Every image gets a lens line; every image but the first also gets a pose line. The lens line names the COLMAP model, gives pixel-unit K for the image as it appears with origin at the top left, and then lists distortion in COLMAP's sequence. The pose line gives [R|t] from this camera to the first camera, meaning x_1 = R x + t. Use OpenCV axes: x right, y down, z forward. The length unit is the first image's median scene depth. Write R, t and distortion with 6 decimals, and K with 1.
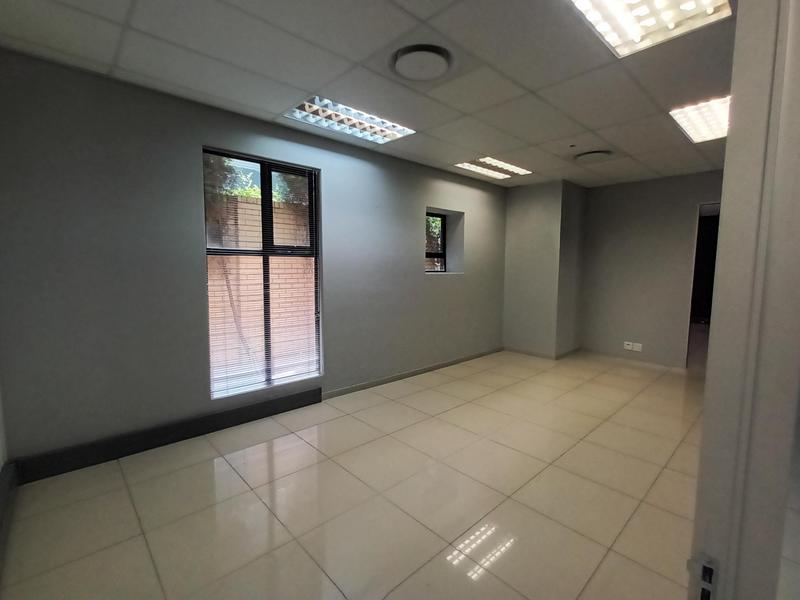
lens RADIAL K [[376.8, 0, 400.6], [0, 376.8, 296.5], [0, 0, 1]] dist [0.002695, -0.000160]
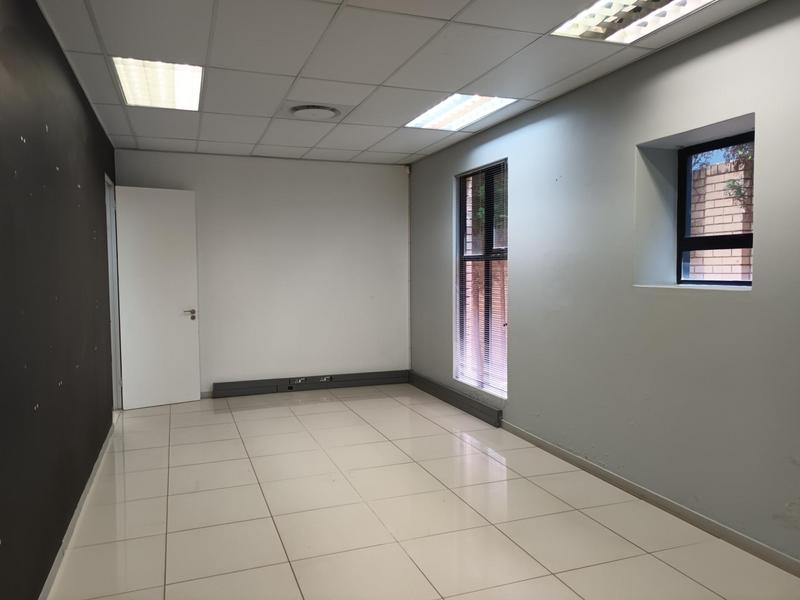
lens RADIAL K [[591.0, 0, 396.6], [0, 591.0, 299.8], [0, 0, 1]] dist [-0.001398, -0.000026]
pose [[-0.393173, 0.044712, -0.918377, 0.971486], [-0.076555, 0.993757, 0.081157, -0.088612], [0.916272, 0.102215, -0.387295, 1.126010]]
